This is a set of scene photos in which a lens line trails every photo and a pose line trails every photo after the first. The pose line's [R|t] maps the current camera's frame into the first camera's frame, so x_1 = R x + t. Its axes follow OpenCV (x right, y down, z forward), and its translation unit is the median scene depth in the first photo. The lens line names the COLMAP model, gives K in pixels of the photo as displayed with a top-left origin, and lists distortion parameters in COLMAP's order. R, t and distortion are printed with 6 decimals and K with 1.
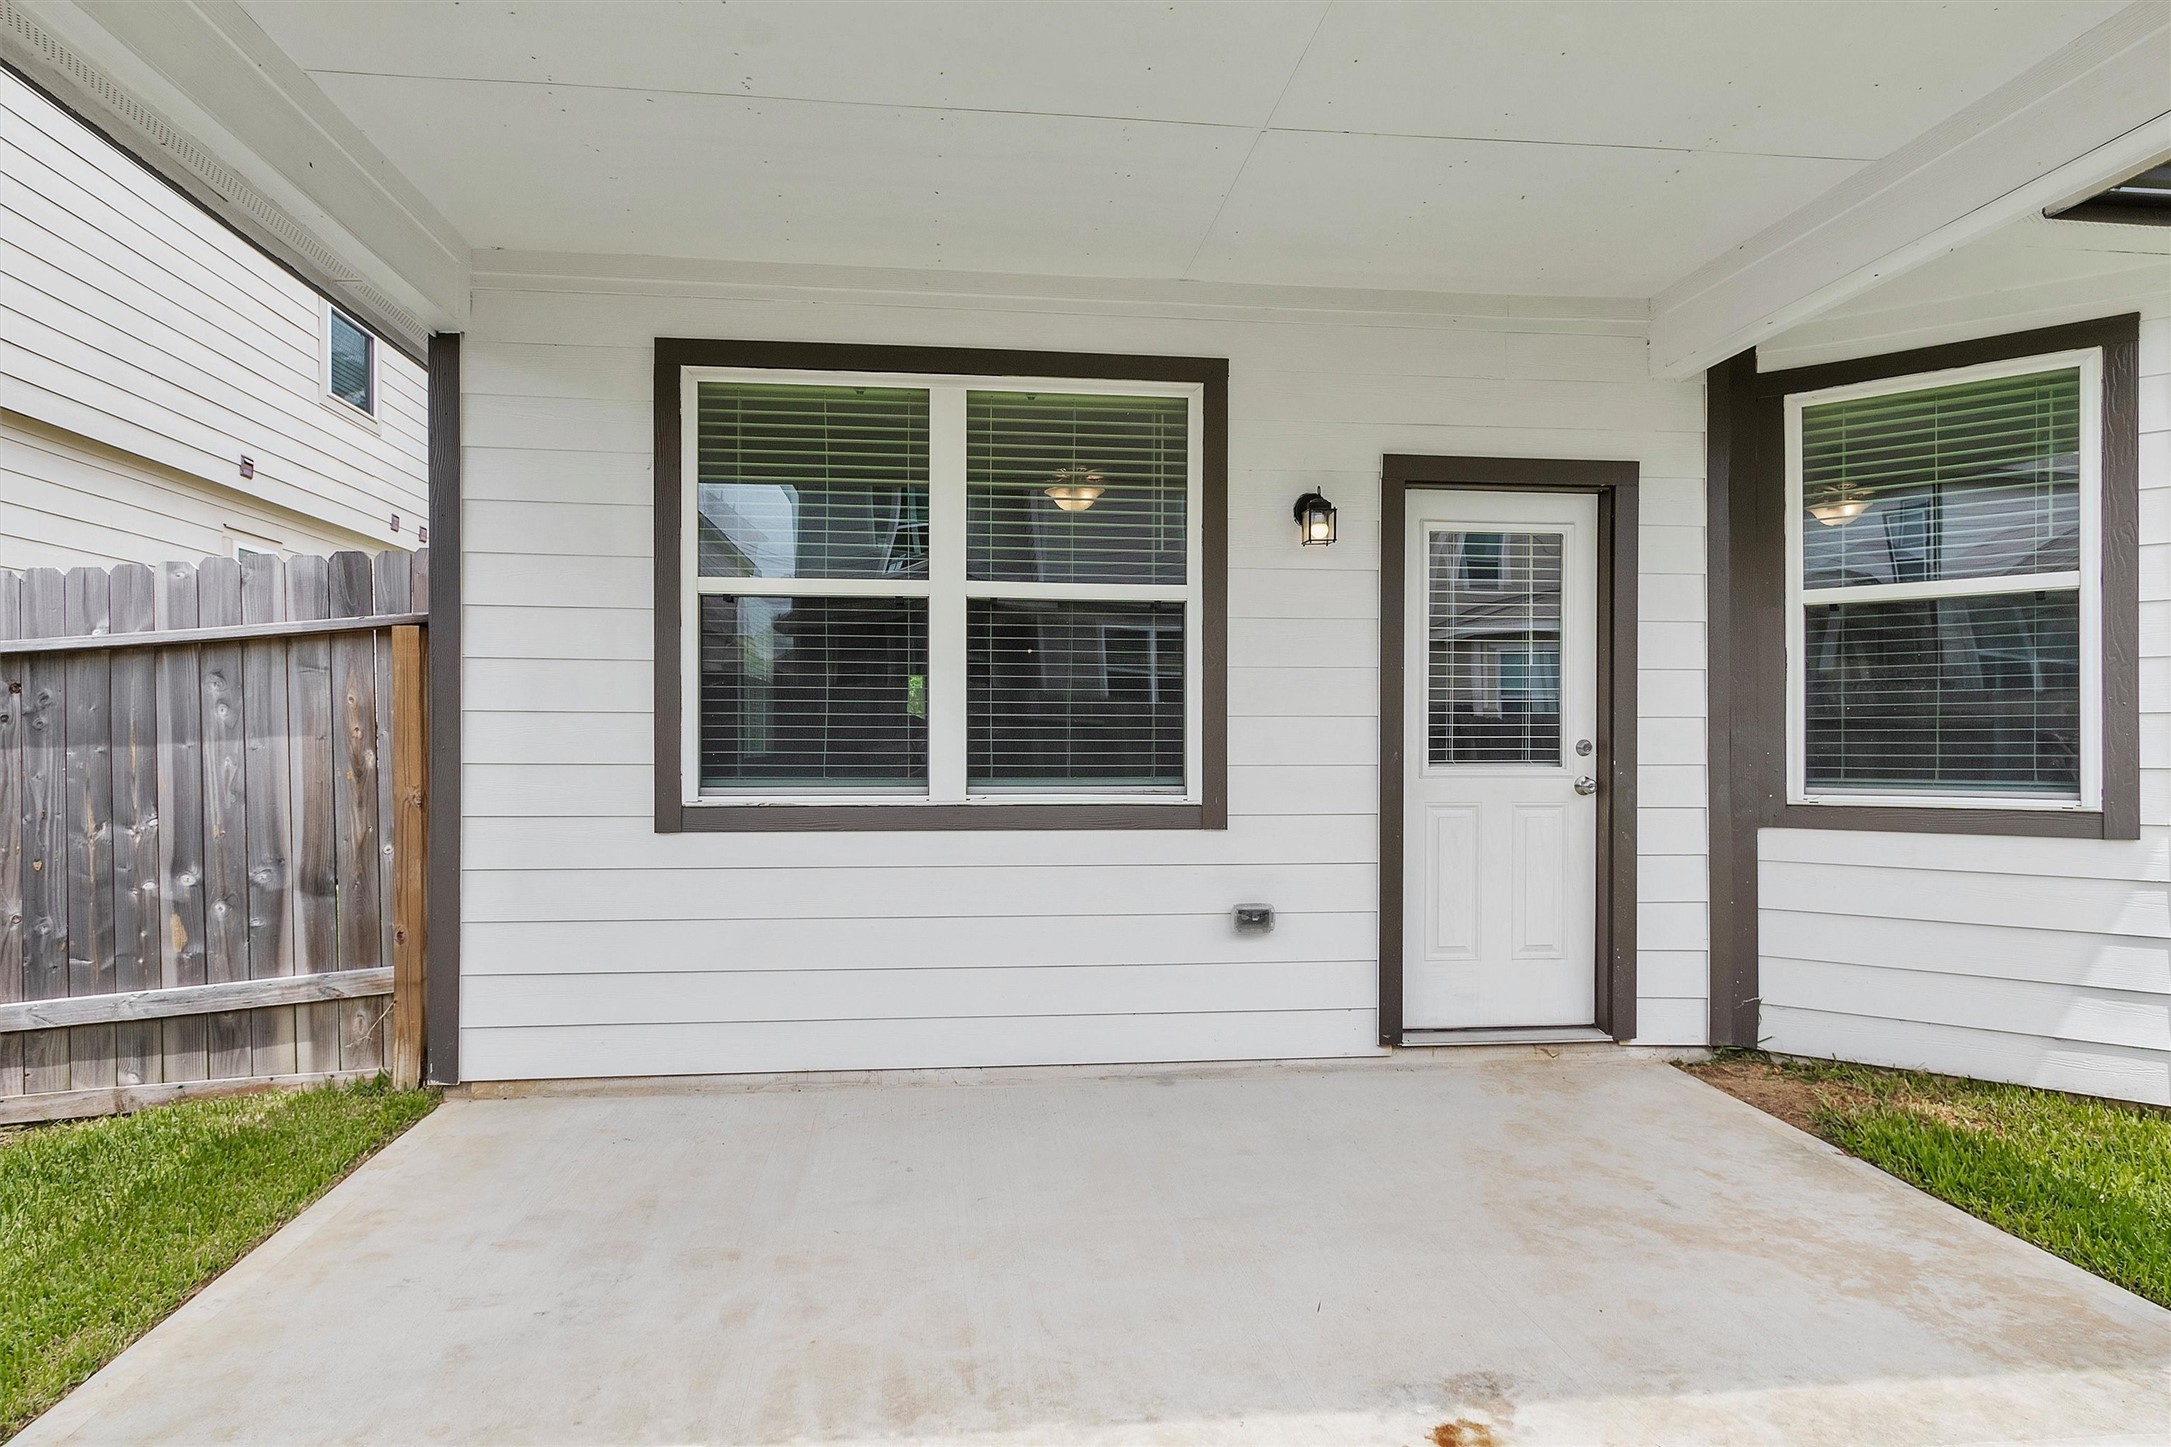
lens RADIAL K [[1207.9, 0, 1085.5], [0, 1207.9, 723.5], [0, 0, 1]] dist [-0.000214, -0.002058]
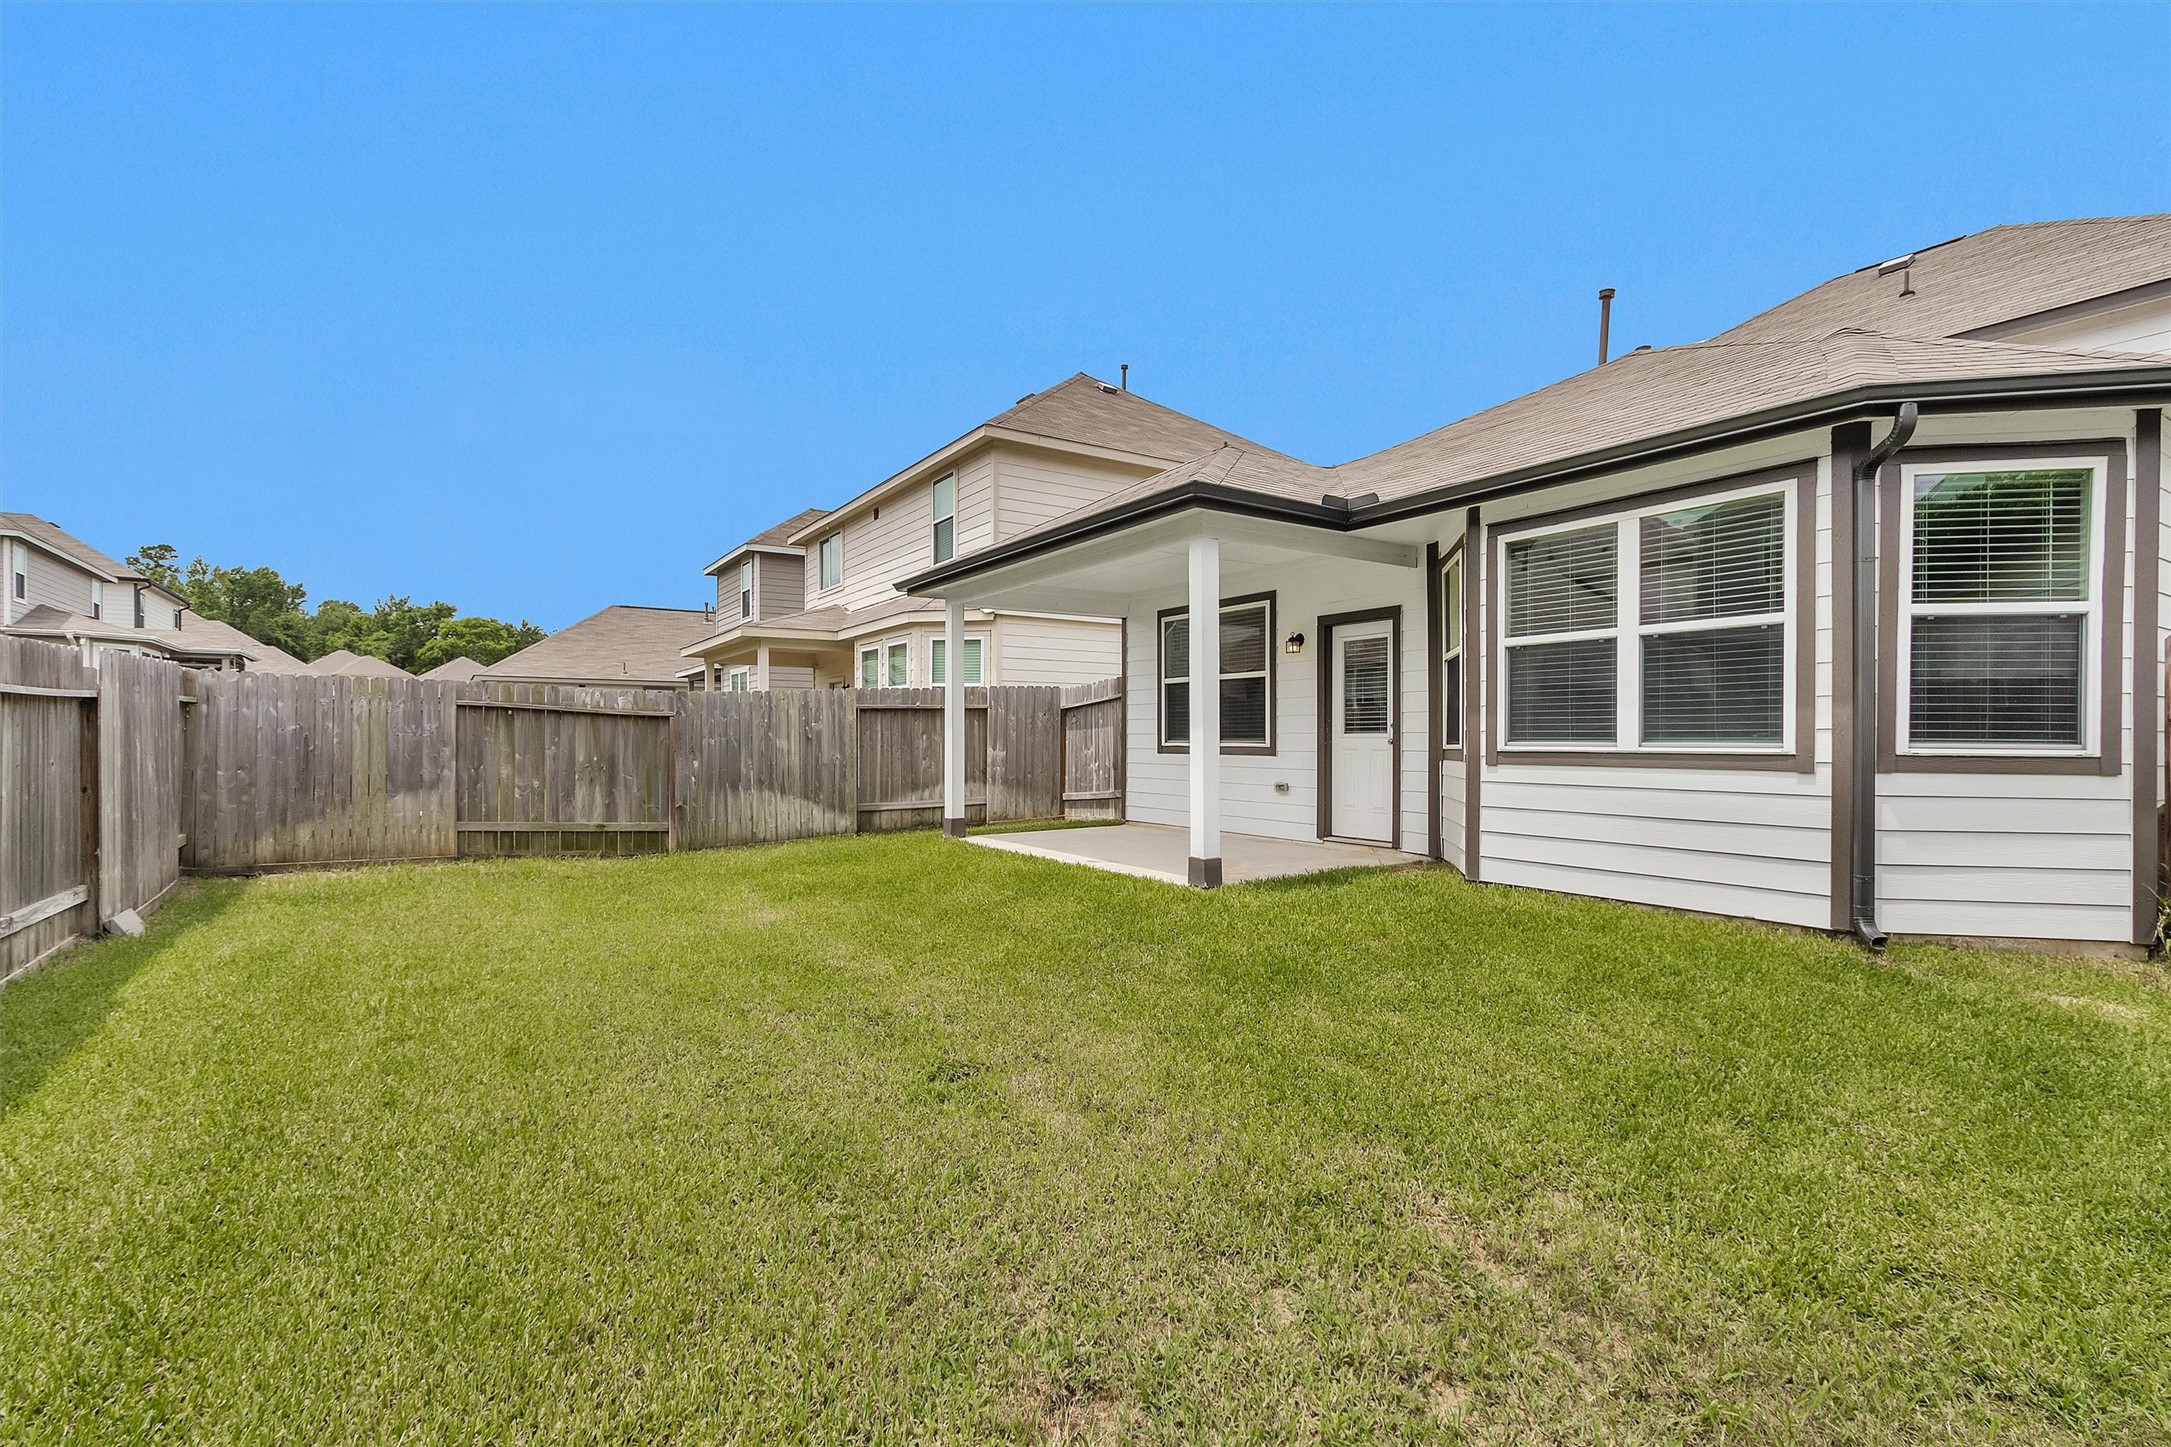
lens RADIAL K [[978.6, 0, 1102.7], [0, 978.6, 742.9], [0, 0, 1]] dist [-0.001213, -0.000299]
pose [[0.466119, 0.002101, -0.884719, 2.019365], [0.006264, 0.999964, 0.005675, 0.042240], [0.884700, -0.008187, 0.466090, -0.441164]]
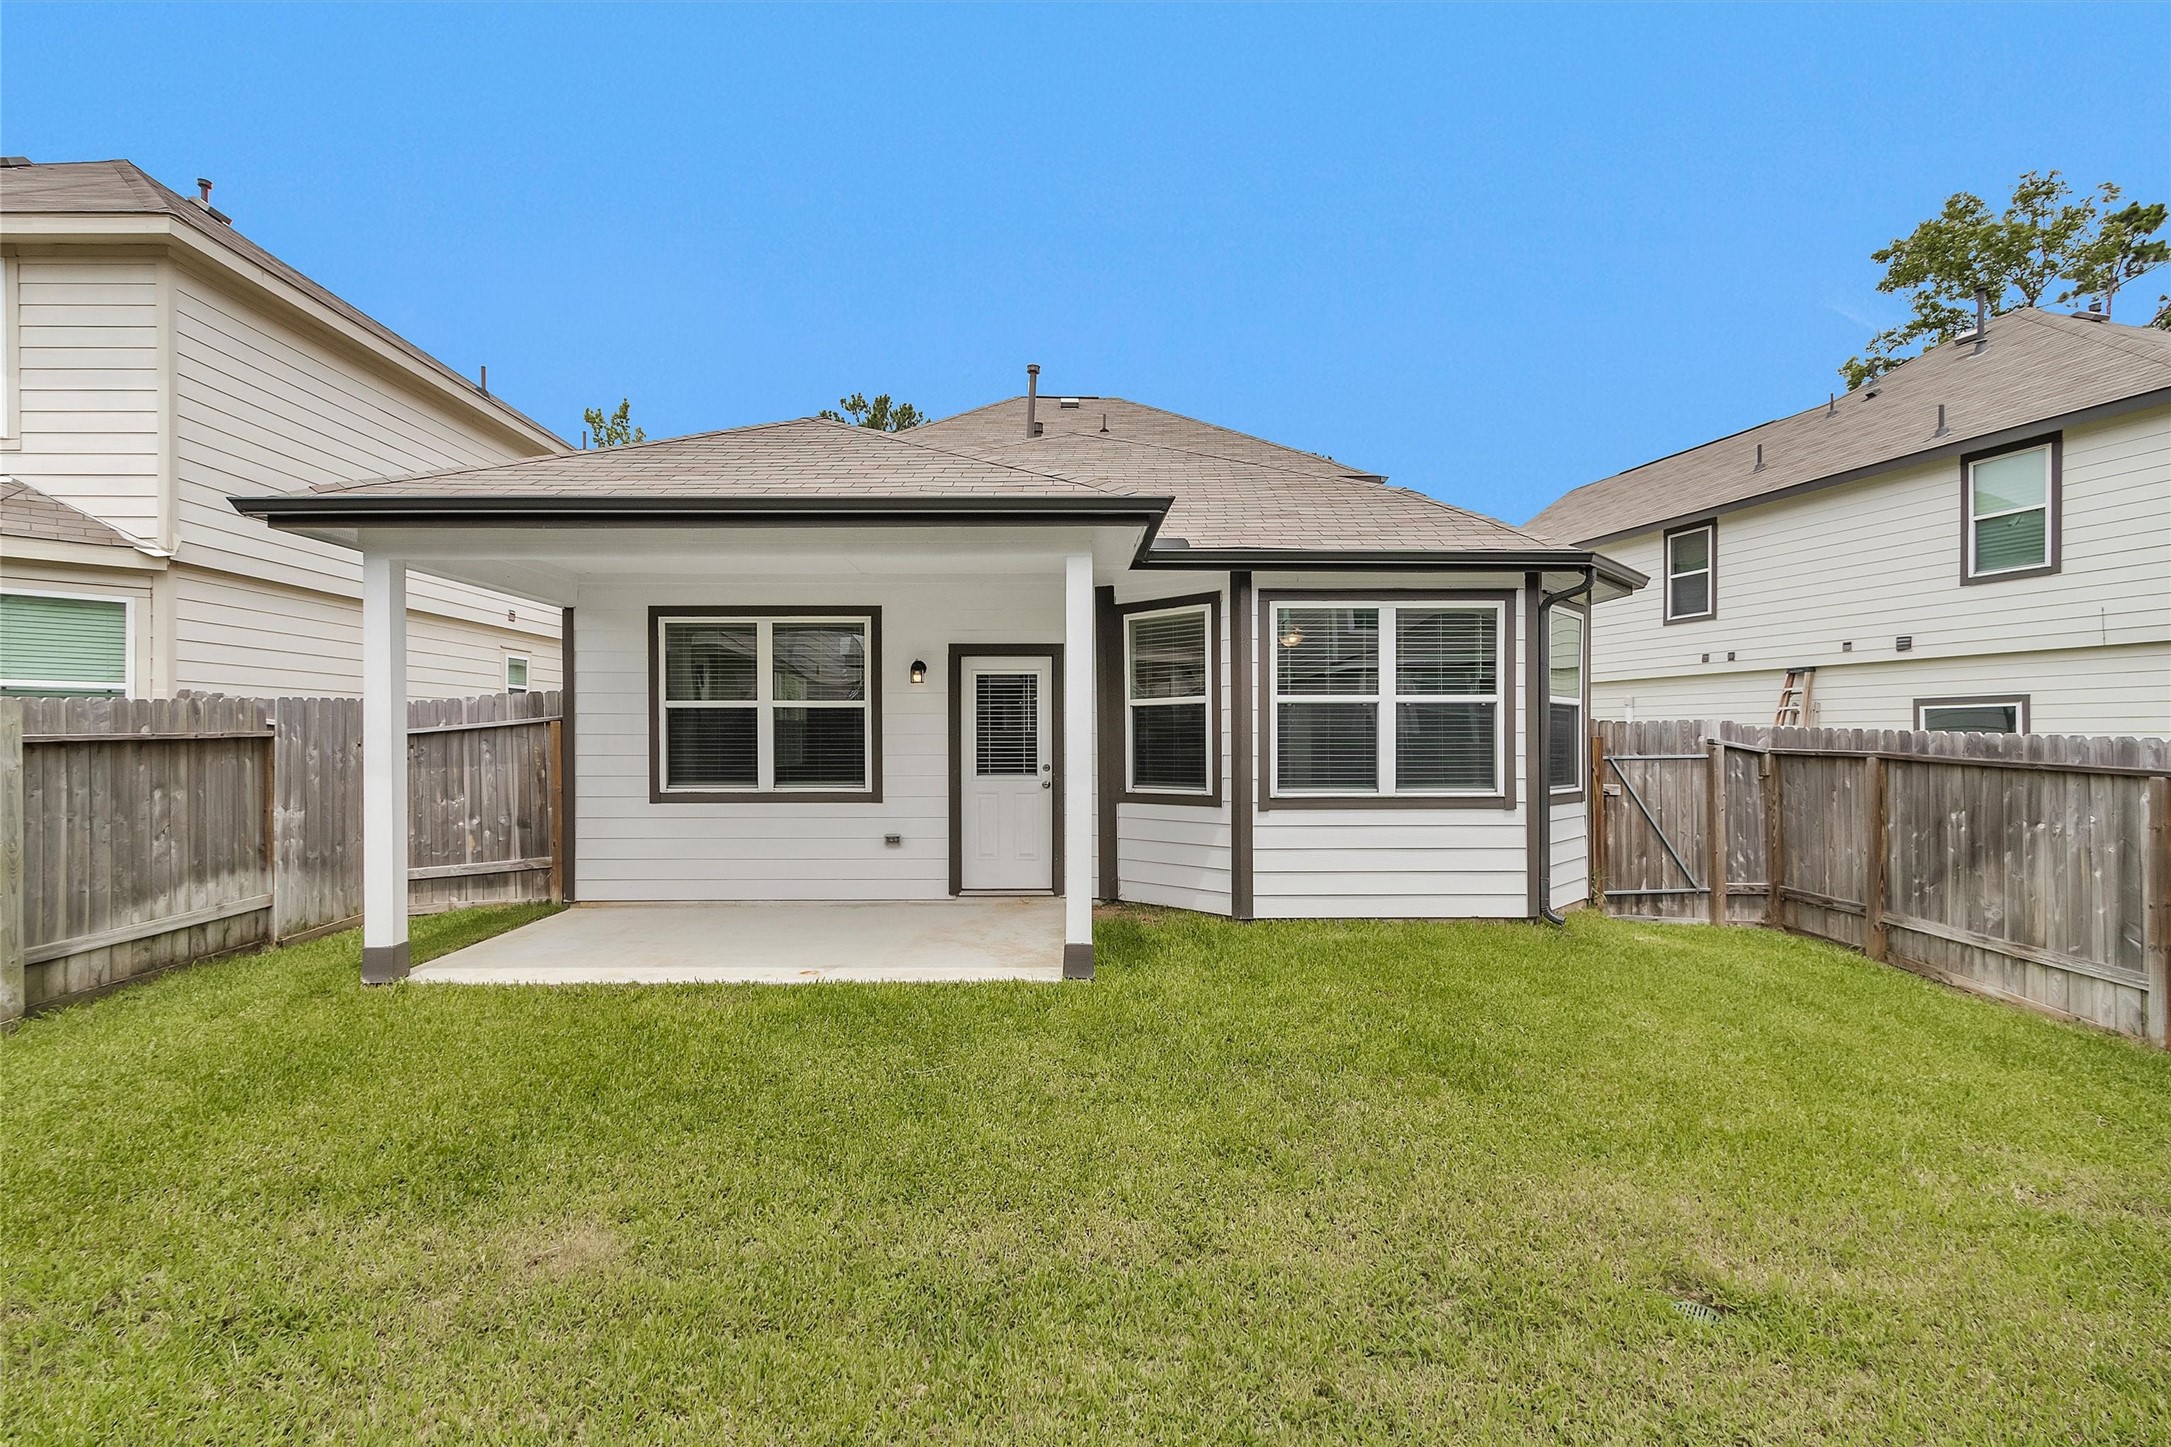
lens RADIAL K [[958.9, 0, 1075.4], [0, 958.9, 734.4], [0, 0, 1]] dist [0.001651, -0.000841]
pose [[0.995112, -0.004928, -0.098627, 0.706148], [0.005326, 0.999979, 0.003770, -0.054277], [0.098606, -0.004277, 0.995117, -0.875315]]
